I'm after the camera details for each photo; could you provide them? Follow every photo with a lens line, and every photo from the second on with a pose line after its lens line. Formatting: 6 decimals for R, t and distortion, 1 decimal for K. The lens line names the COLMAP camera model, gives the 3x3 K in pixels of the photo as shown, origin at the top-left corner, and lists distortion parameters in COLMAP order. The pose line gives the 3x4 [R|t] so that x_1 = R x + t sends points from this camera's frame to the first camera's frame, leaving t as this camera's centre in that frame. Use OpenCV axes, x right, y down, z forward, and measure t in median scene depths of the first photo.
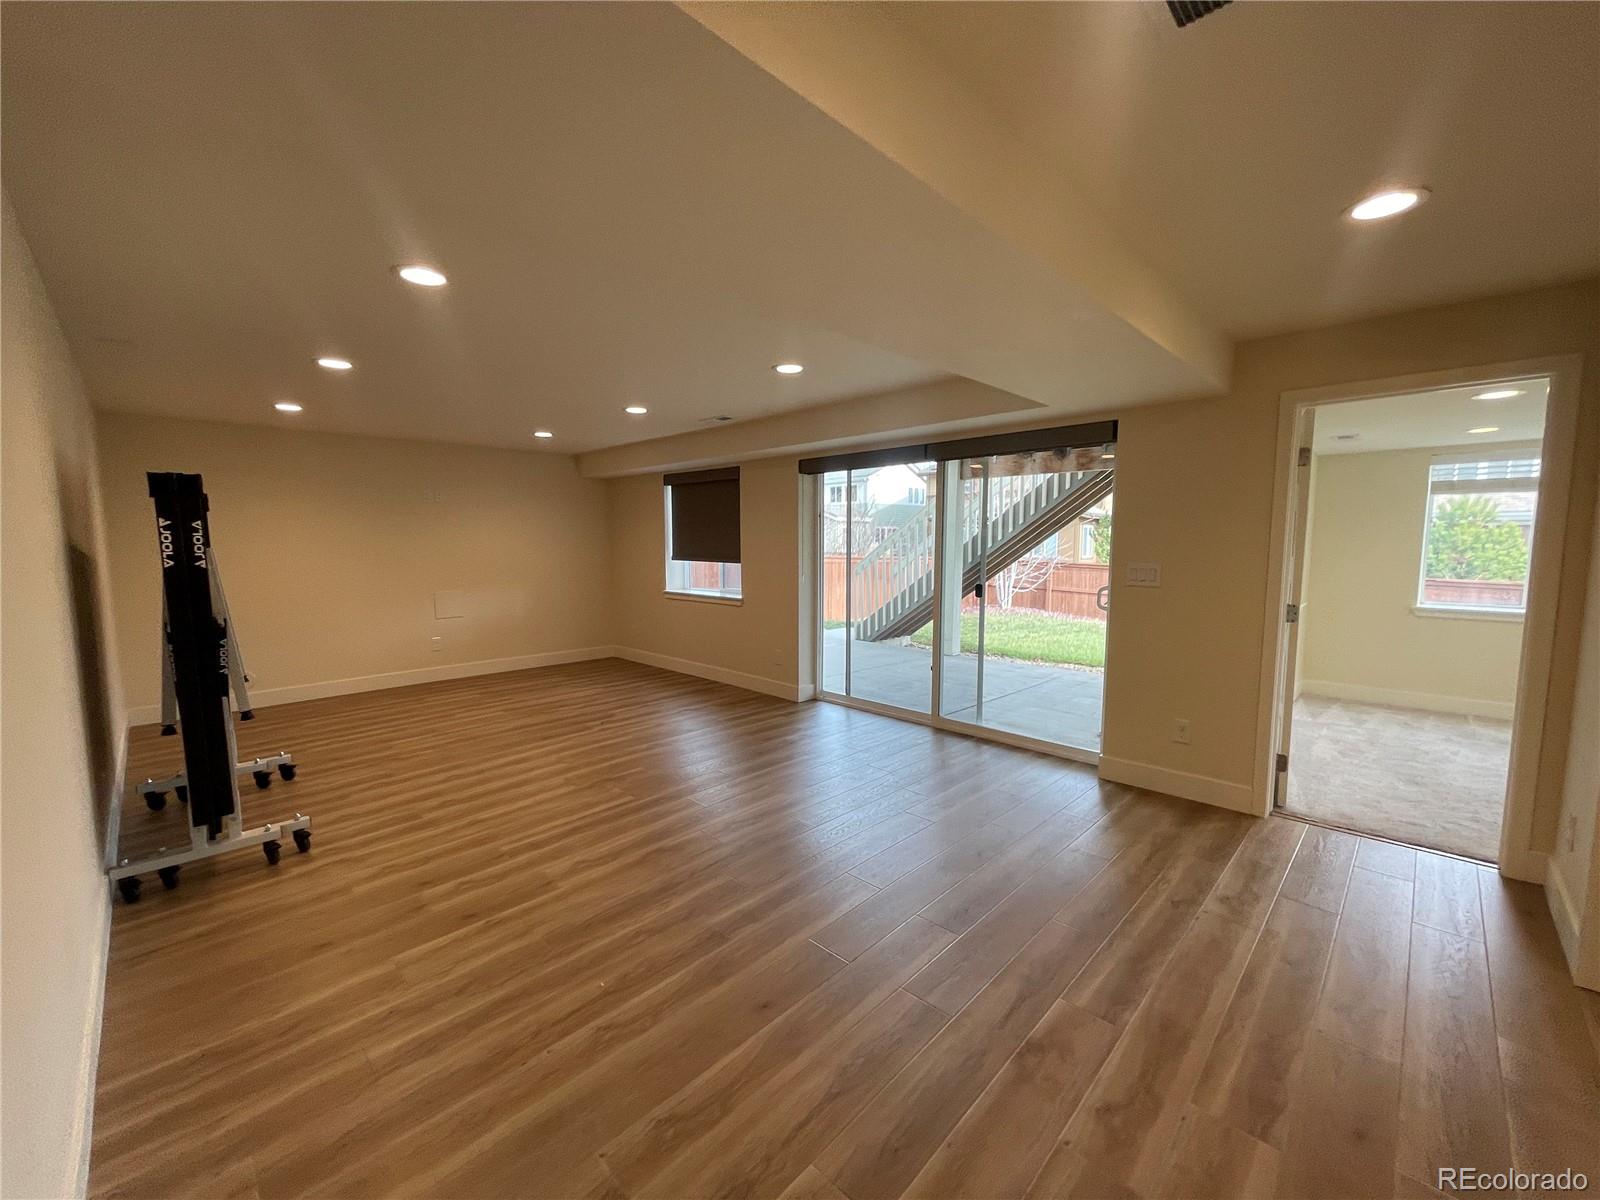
lens RADIAL K [[642.8, 0, 799.5], [0, 642.8, 600.3], [0, 0, 1]] dist [-0.002730, -0.000390]
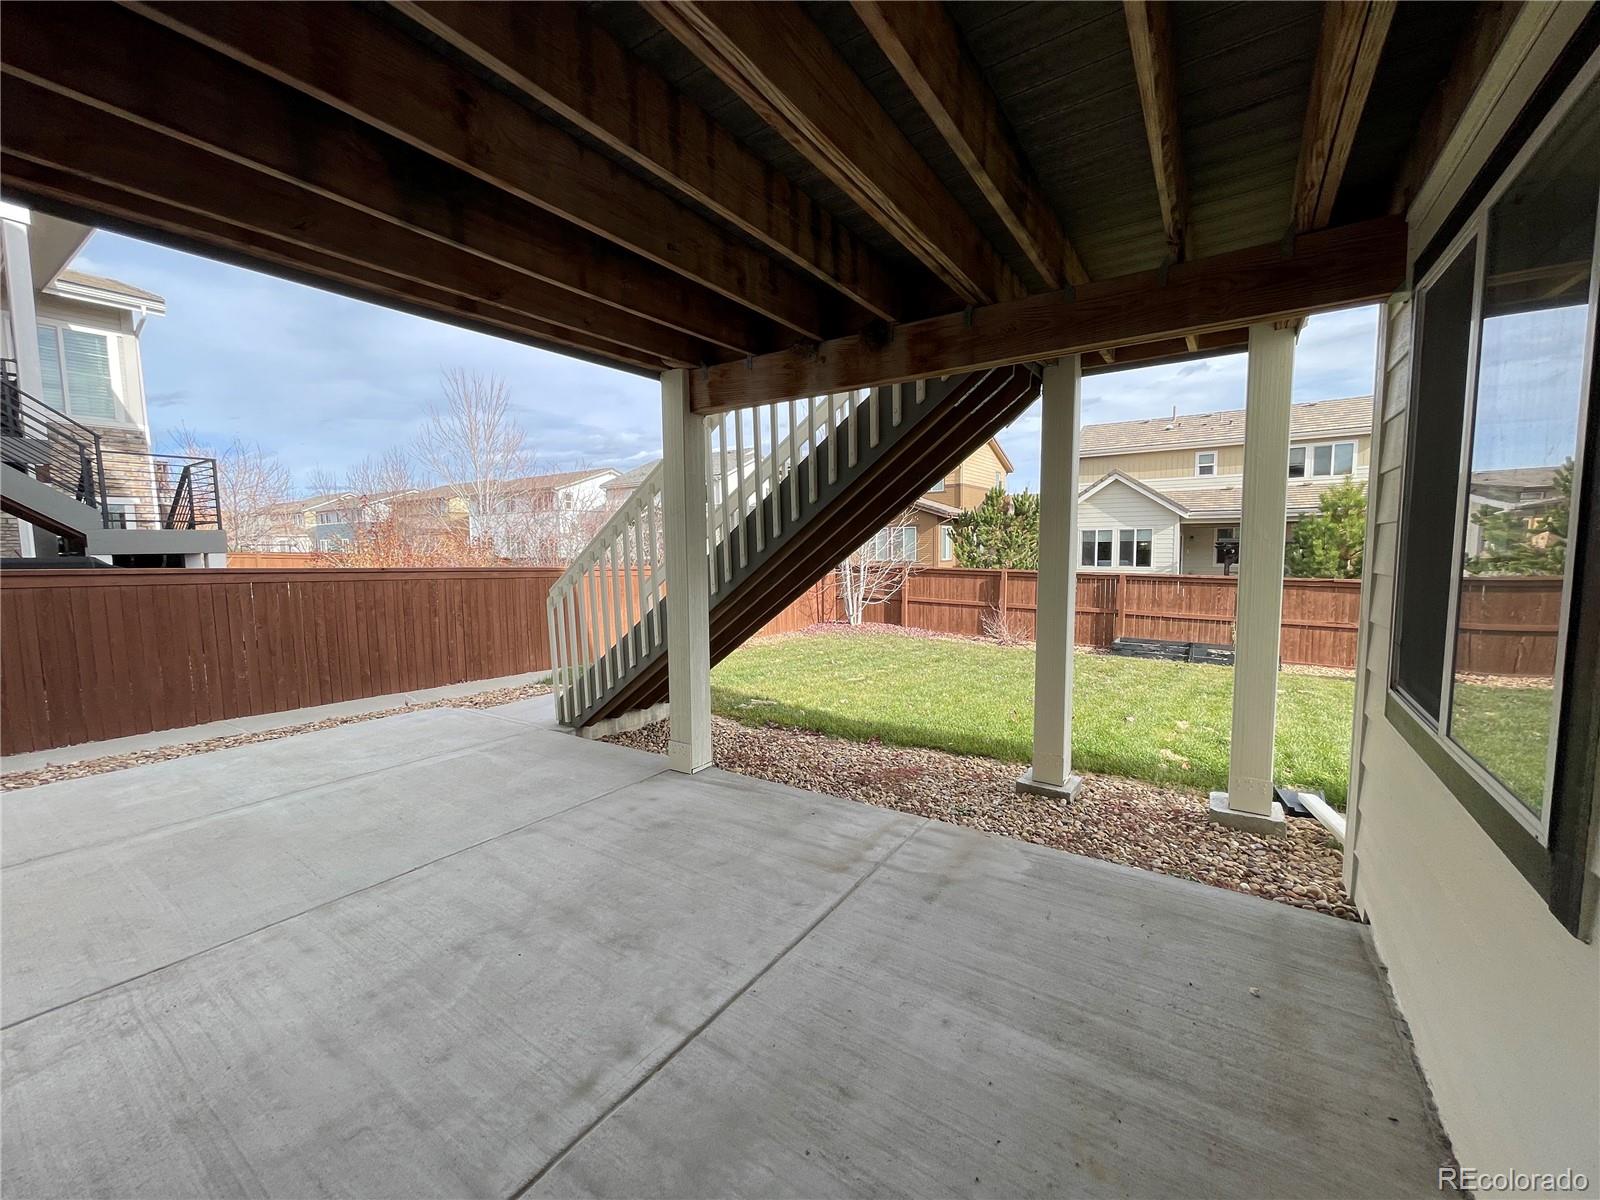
lens RADIAL K [[642.8, 0, 795.0], [0, 642.8, 599.4], [0, 0, 1]] dist [-0.002730, -0.000390]
pose [[0.982273, -0.030869, 0.184896, 0.128106], [0.032749, 0.999438, -0.007122, -0.022908], [-0.184572, 0.013051, 0.982732, 0.280203]]
